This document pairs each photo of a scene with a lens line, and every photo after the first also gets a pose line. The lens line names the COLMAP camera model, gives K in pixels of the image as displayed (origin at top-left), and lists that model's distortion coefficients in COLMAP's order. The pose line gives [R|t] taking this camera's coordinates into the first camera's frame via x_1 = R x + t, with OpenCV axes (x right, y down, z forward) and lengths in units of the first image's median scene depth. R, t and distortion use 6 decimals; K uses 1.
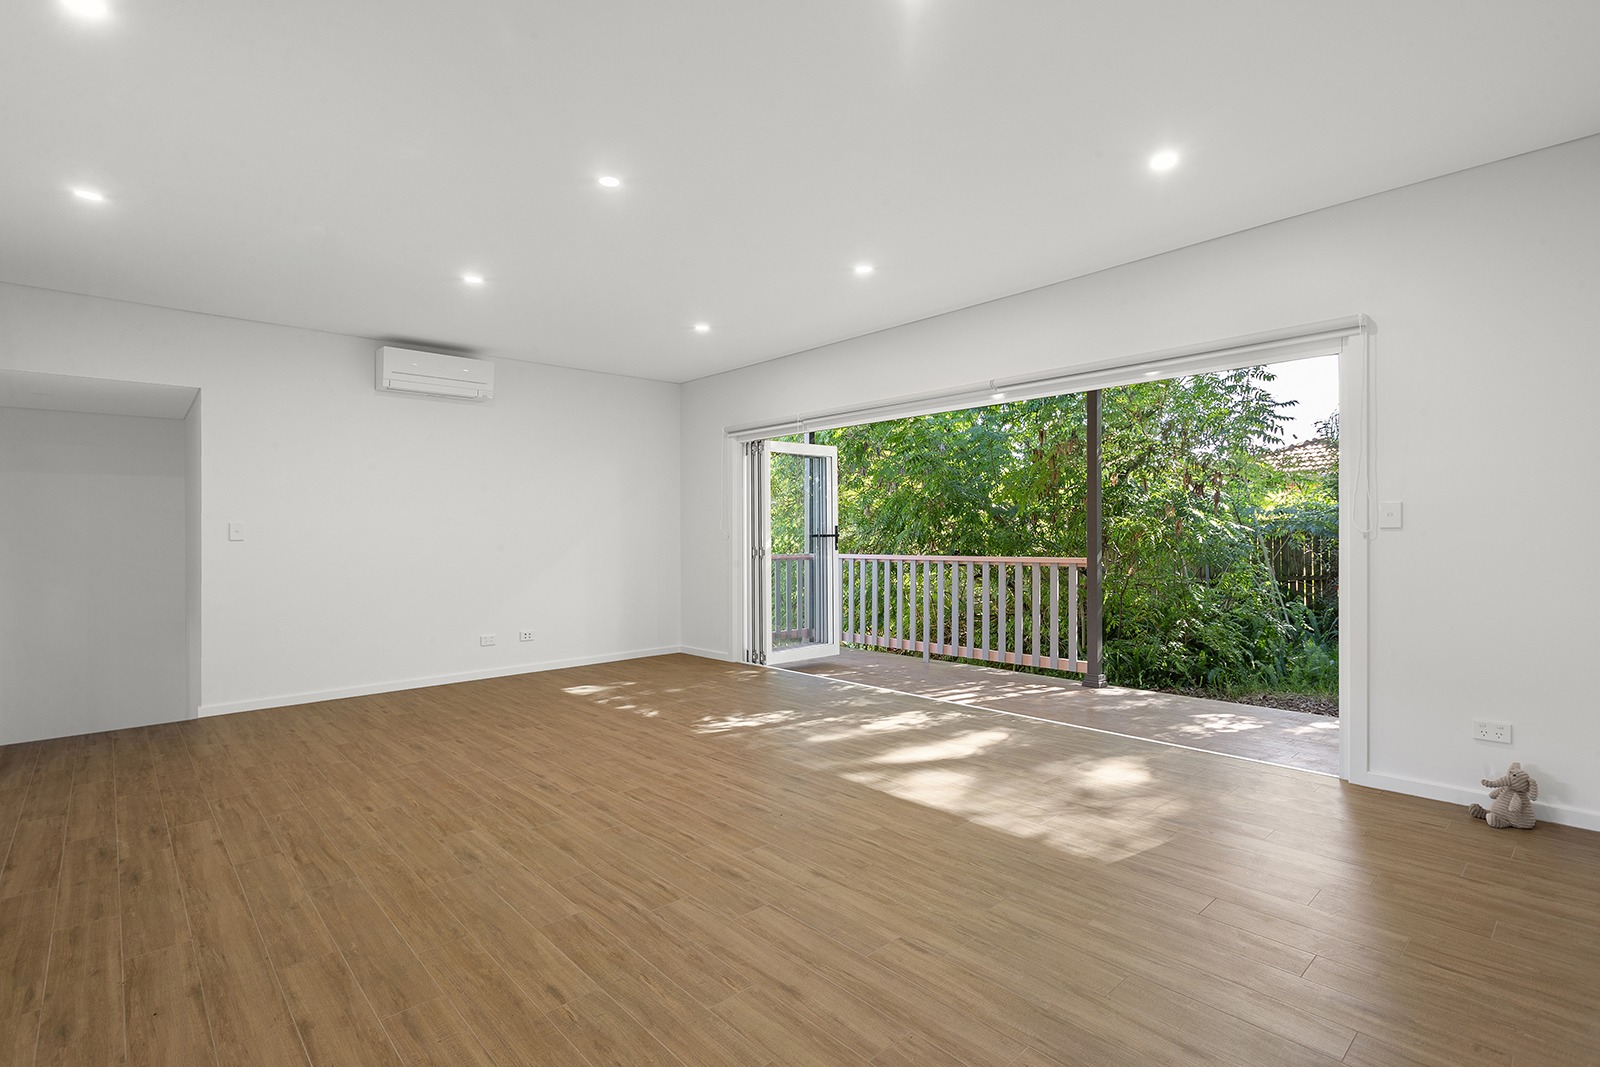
lens RADIAL K [[755.5, 0, 794.1], [0, 755.5, 531.3], [0, 0, 1]] dist [-0.001629, -0.000395]
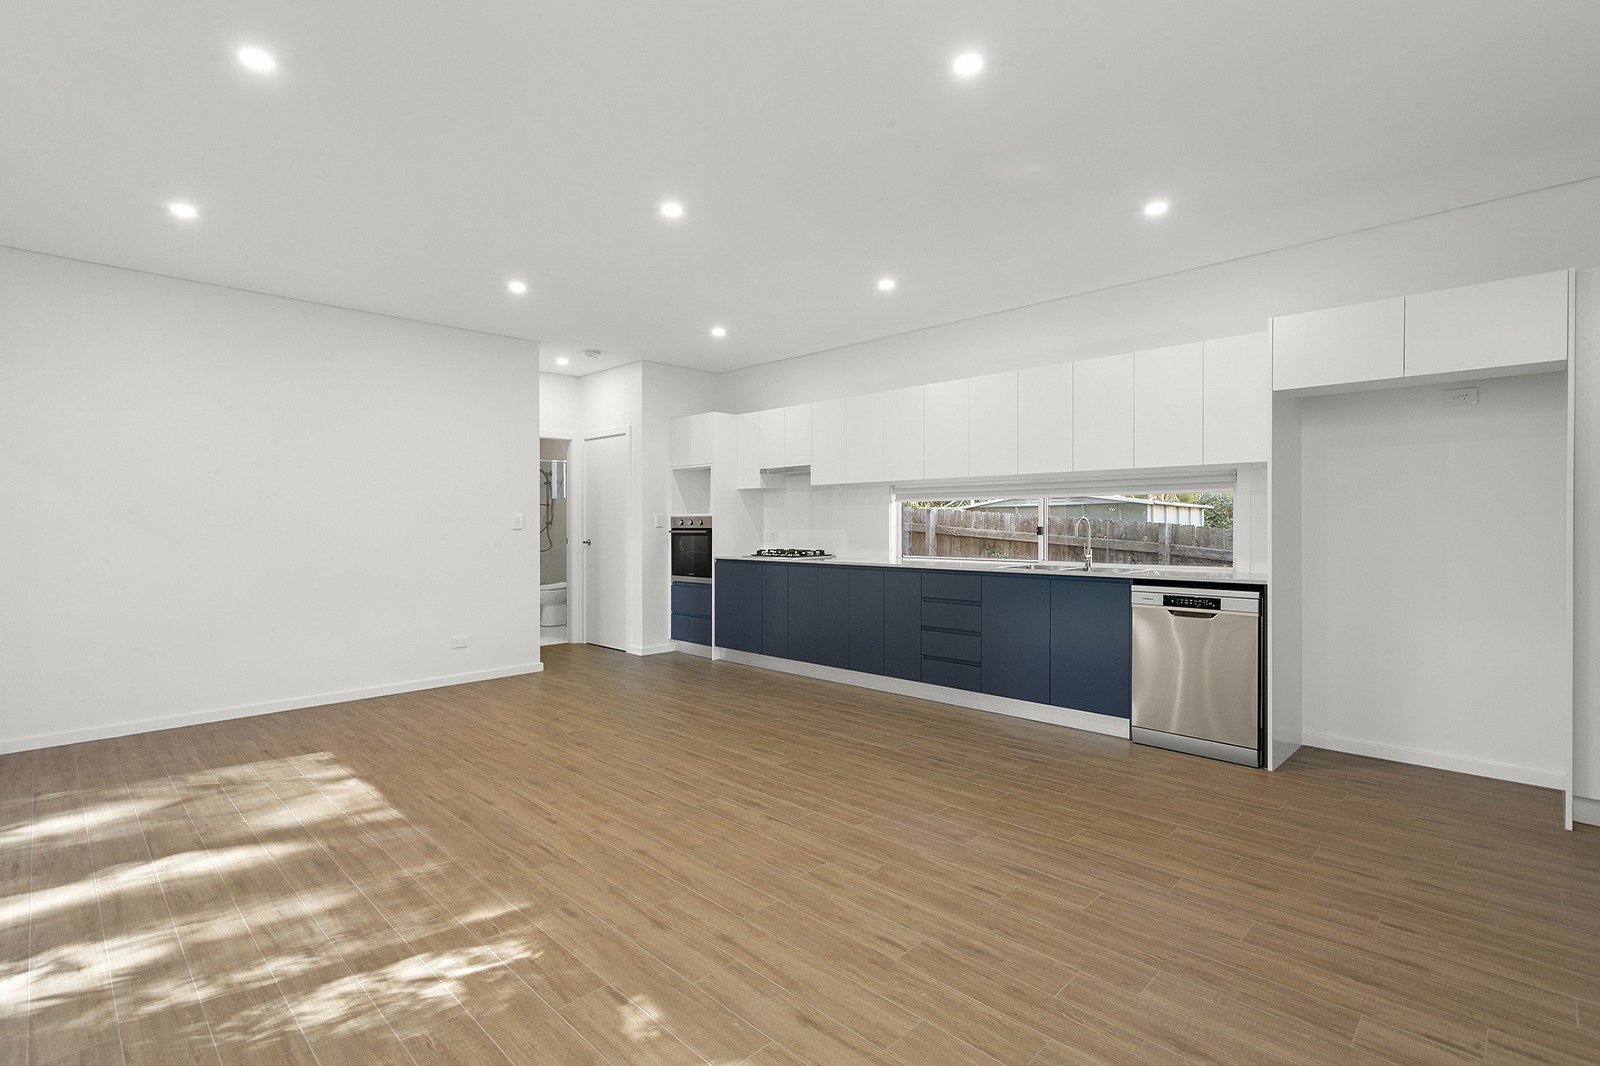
lens RADIAL K [[755.5, 0, 794.1], [0, 755.5, 530.8], [0, 0, 1]] dist [-0.001629, -0.000395]
pose [[-0.998716, 0.014993, -0.048383, -0.369591], [0.014582, 0.999855, 0.008827, 0.001697], [0.048508, 0.008110, -0.998790, 2.078397]]
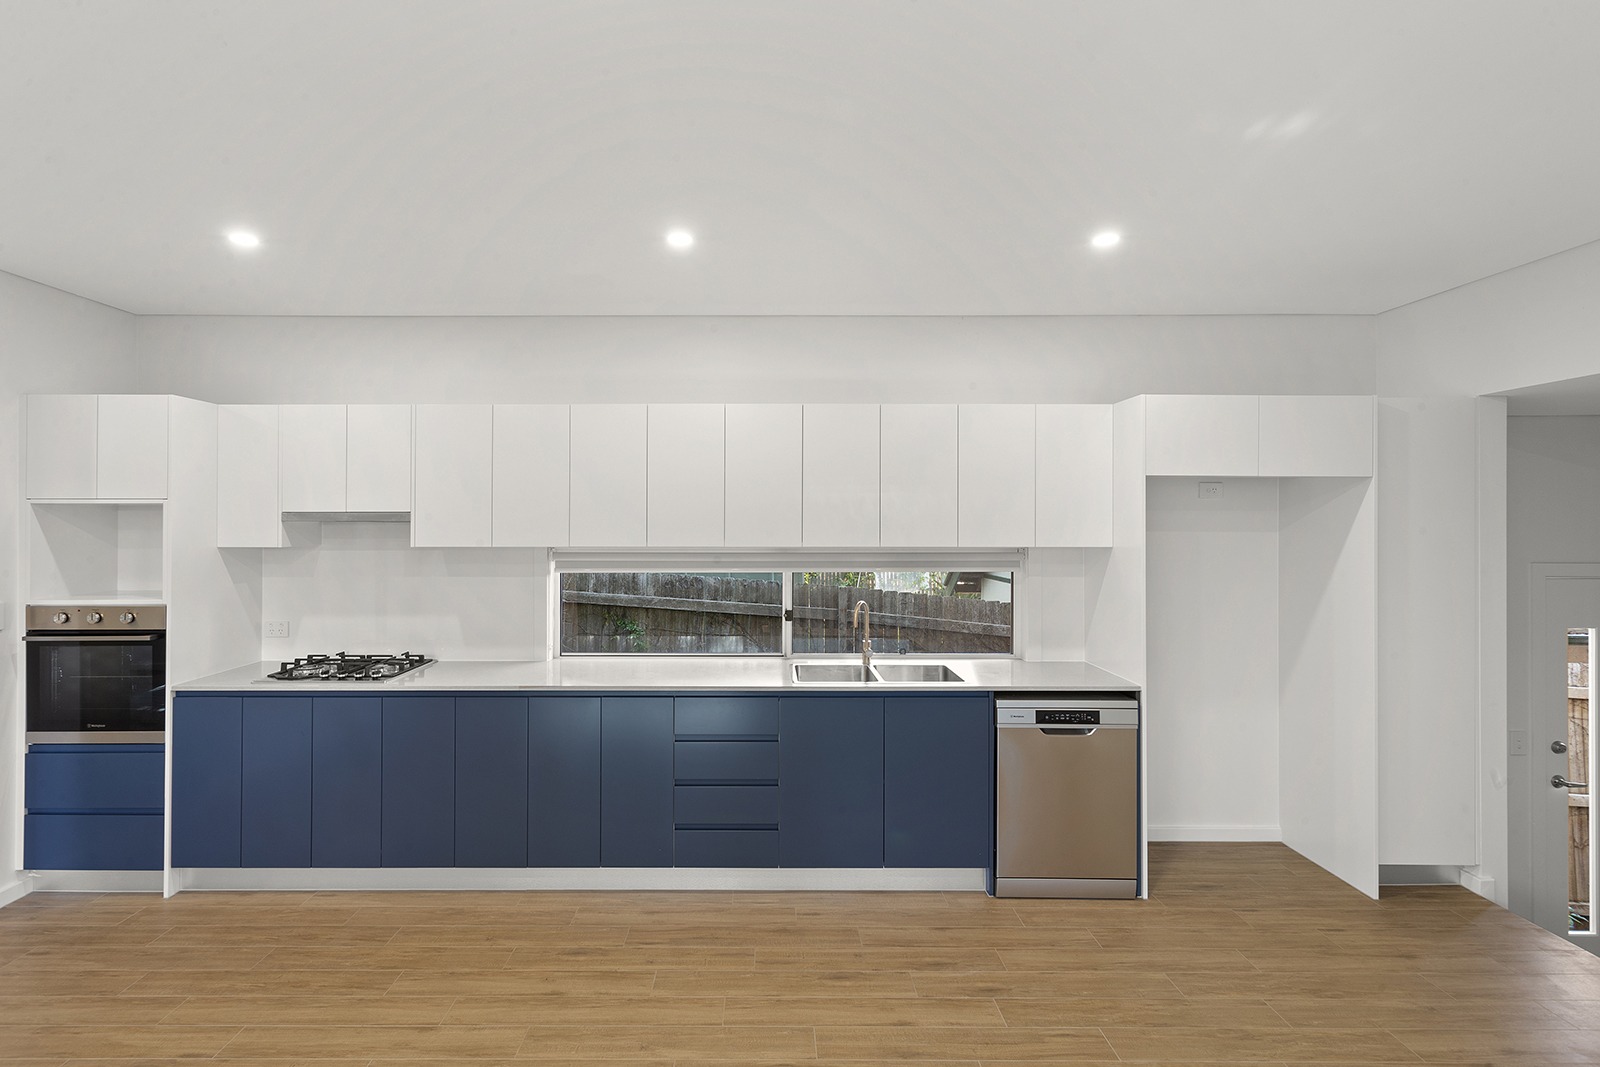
lens RADIAL K [[768.5, 0, 764.7], [0, 768.5, 521.7], [0, 0, 1]] dist [0.001920, 0.000450]
pose [[-0.675386, 0.008934, -0.737410, -0.034345], [0.008345, 0.999955, 0.004472, -0.131745], [0.737417, -0.003133, -0.675431, 1.316679]]
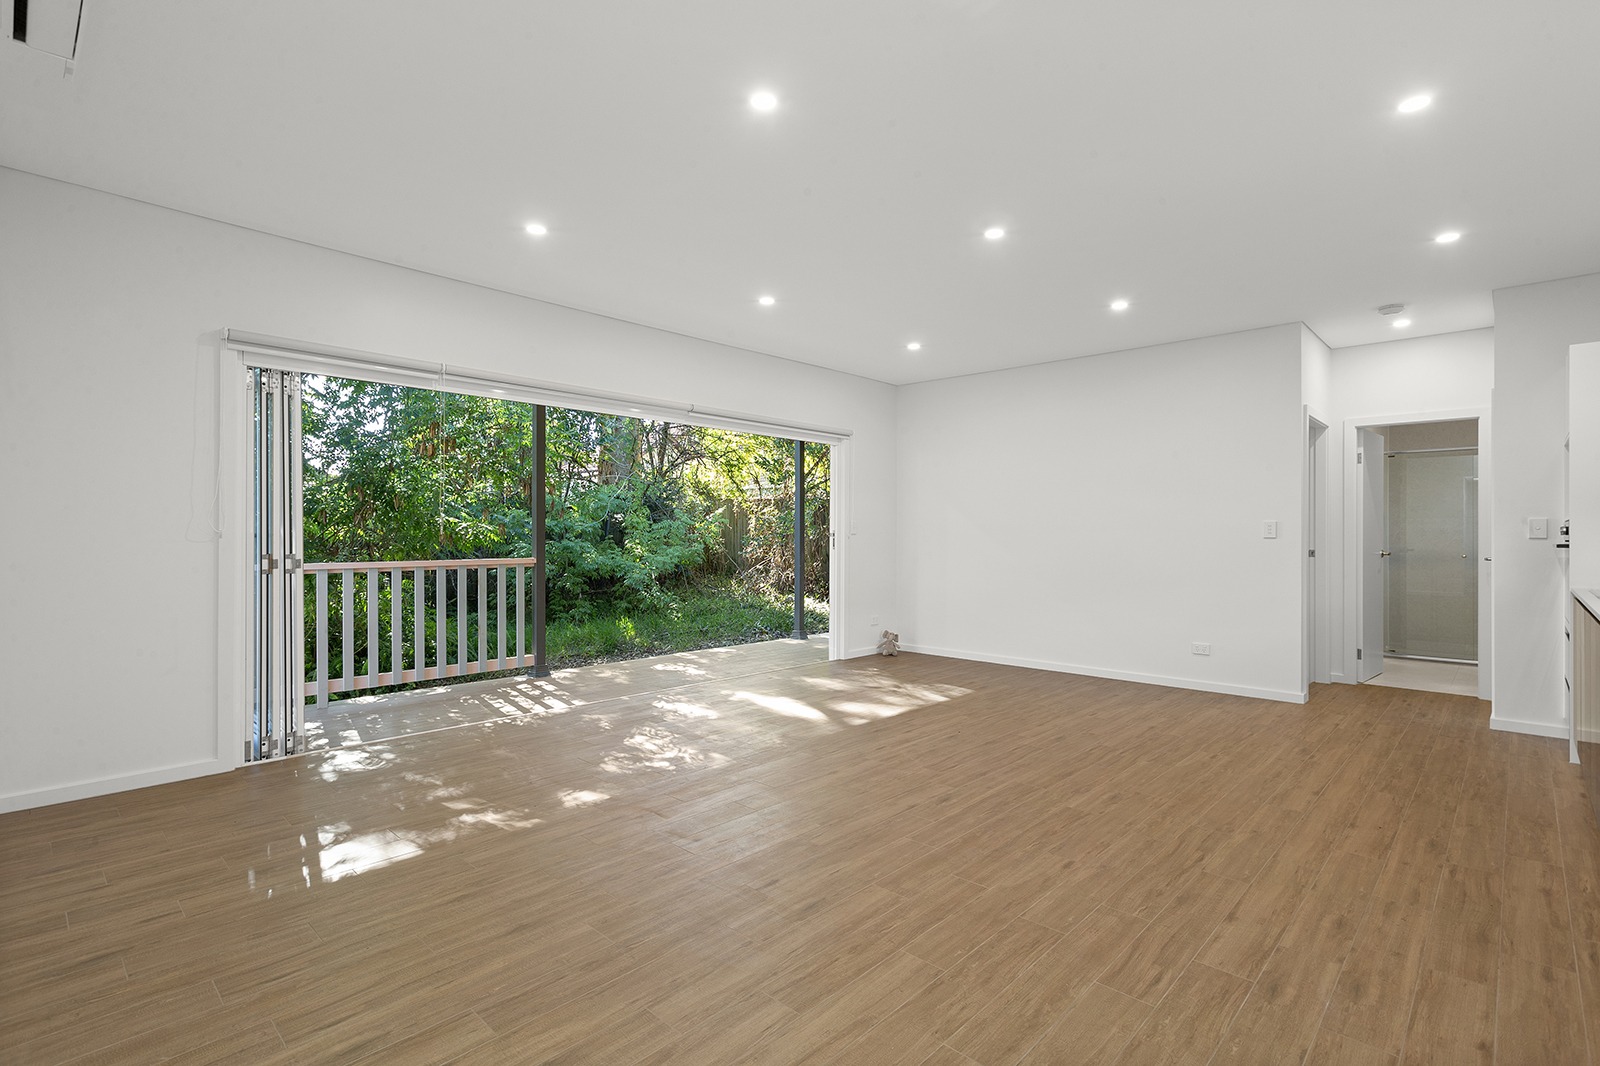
lens RADIAL K [[755.5, 0, 794.1], [0, 755.5, 530.8], [0, 0, 1]] dist [-0.001629, -0.000395]
pose [[-0.065265, 0.013596, 0.997775, -1.376574], [-0.005801, 0.999885, -0.014004, 0.017942], [-0.997851, -0.006702, -0.065178, 1.361959]]
